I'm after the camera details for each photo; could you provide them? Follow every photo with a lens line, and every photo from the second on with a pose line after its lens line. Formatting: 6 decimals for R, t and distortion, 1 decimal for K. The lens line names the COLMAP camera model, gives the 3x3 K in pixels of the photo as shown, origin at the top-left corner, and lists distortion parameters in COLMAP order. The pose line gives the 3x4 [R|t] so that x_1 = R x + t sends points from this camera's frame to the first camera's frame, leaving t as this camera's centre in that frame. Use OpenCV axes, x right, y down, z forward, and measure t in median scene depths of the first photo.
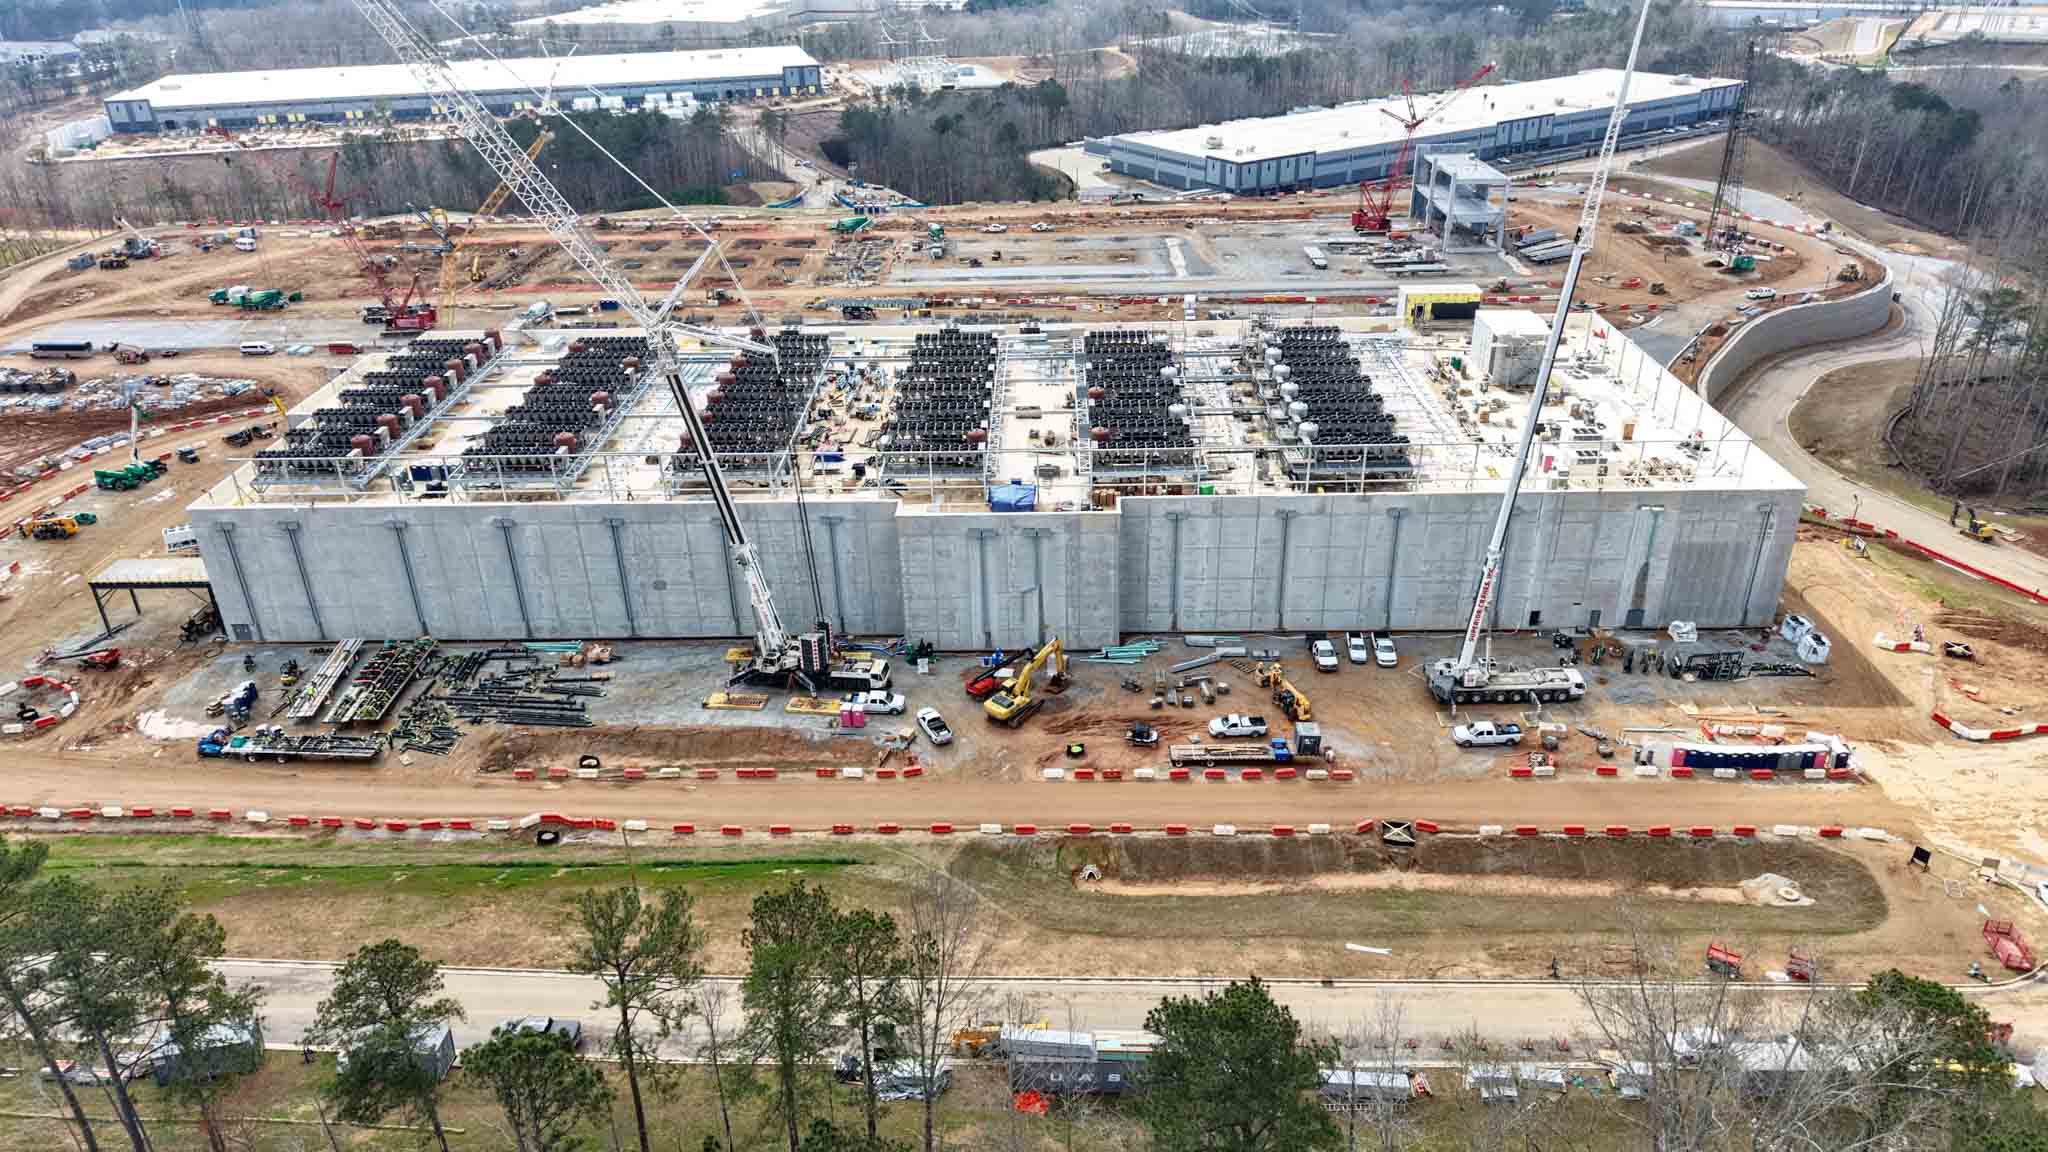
lens RADIAL K [[1379.1, 0, 1021.1], [0, 1379.1, 571.6], [0, 0, 1]] dist [0.026535, -0.030777]
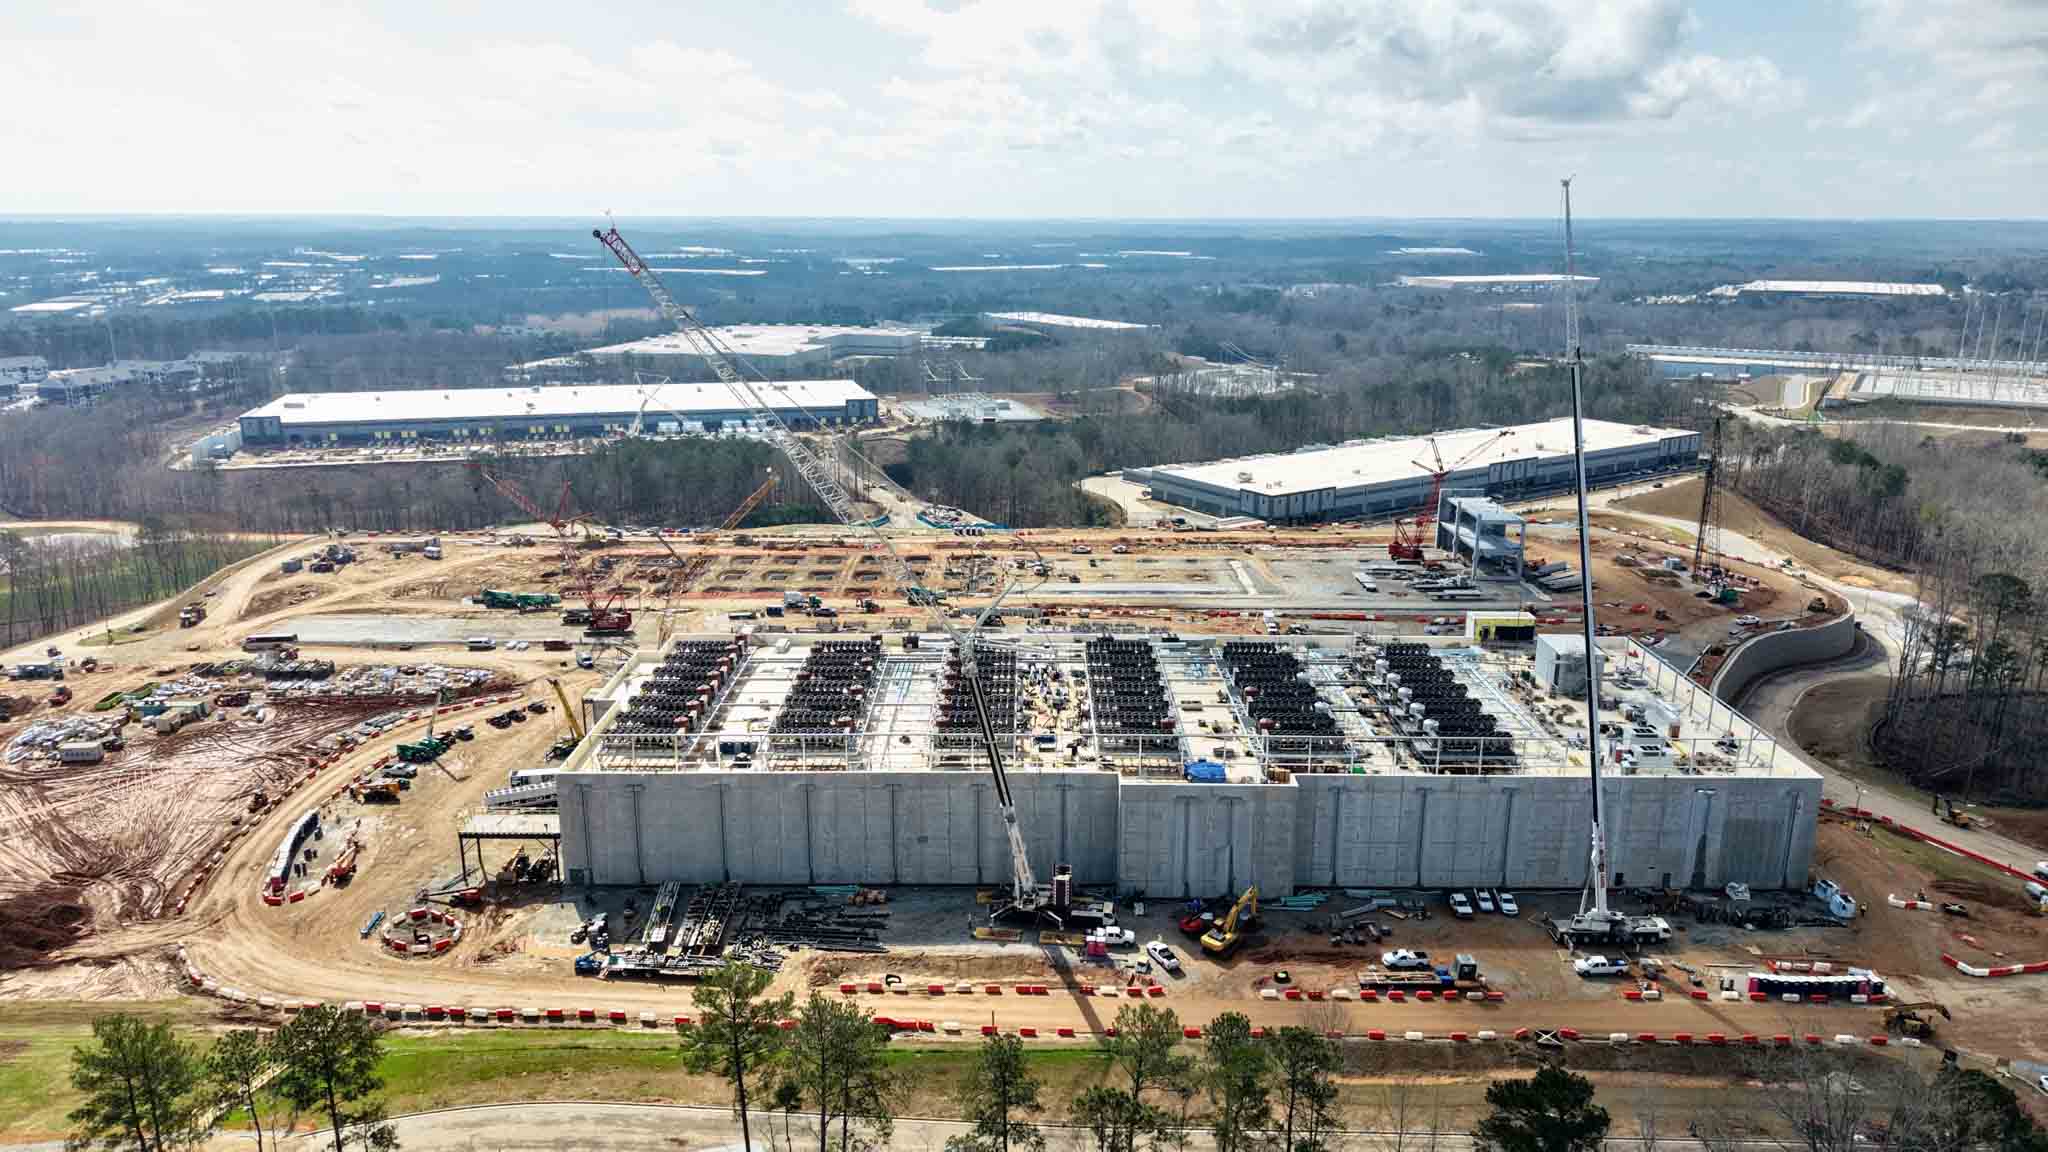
lens RADIAL K [[1379.1, 0, 1021.1], [0, 1379.1, 560.8], [0, 0, 1]] dist [0.026535, -0.030777]
pose [[0.999587, 0.019757, 0.020848, -0.068368], [-0.014657, 0.975098, -0.221288, 0.012728], [-0.024701, 0.220891, 0.974986, -0.092744]]
